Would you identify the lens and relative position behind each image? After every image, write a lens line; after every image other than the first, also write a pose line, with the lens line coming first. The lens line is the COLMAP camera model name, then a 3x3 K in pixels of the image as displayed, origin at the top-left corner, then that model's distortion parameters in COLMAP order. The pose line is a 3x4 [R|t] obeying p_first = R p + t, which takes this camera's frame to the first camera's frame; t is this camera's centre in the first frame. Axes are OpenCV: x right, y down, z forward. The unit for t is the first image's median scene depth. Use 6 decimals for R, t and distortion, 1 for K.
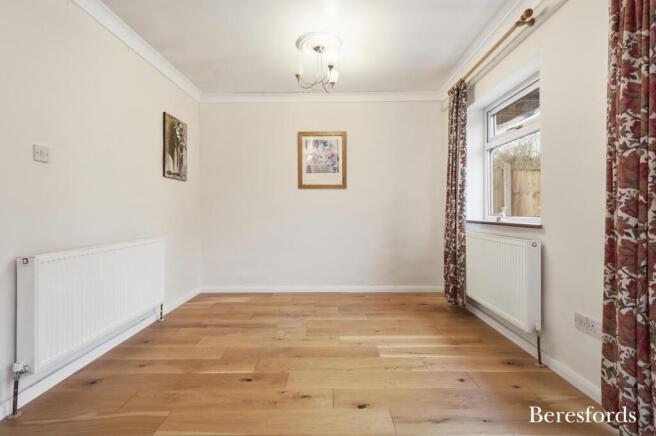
lens RADIAL K [[296.2, 0, 328.0], [0, 296.2, 218.0], [0, 0, 1]] dist [0.000007, -0.000540]
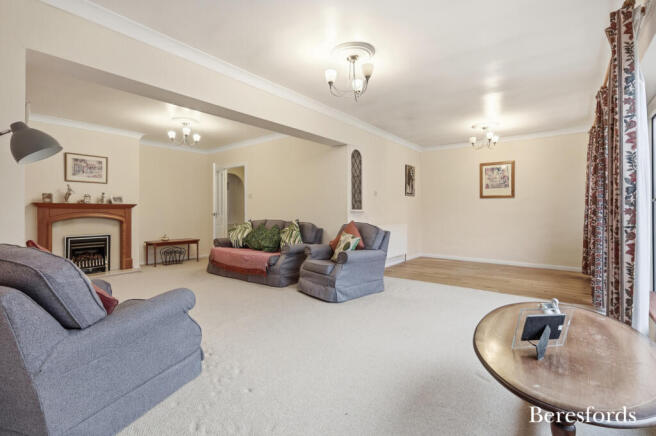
lens RADIAL K [[302.7, 0, 324.2], [0, 302.7, 209.7], [0, 0, 1]] dist [0.000800, -0.000067]
pose [[0.785414, 0.001084, -0.618970, 0.261694], [-0.014925, 0.999741, -0.017188, 0.004704], [0.618791, 0.022738, 0.785227, -0.848390]]
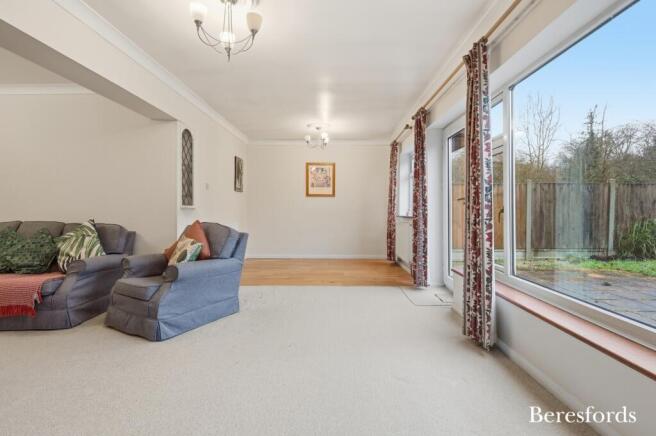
lens RADIAL K [[316.1, 0, 328.9], [0, 316.1, 208.1], [0, 0, 1]] dist [0.002622, 0.000617]
pose [[0.999958, 0.006293, -0.006730, 0.041049], [-0.006467, 0.999636, -0.026205, 0.013056], [0.006562, 0.026248, 0.999634, -0.795879]]
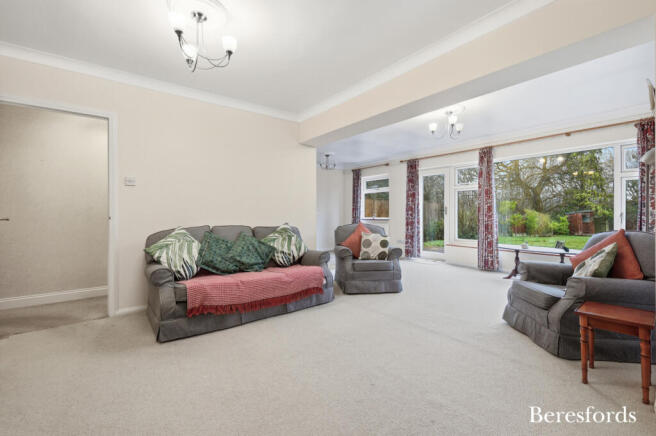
lens RADIAL K [[292.3, 0, 328.4], [0, 292.3, 214.4], [0, 0, 1]] dist [-0.001347, -0.000405]
pose [[0.786405, 0.007794, 0.617663, -1.197527], [0.008864, 0.999675, -0.023900, 0.022753], [-0.617648, 0.024270, 0.786080, -0.794548]]
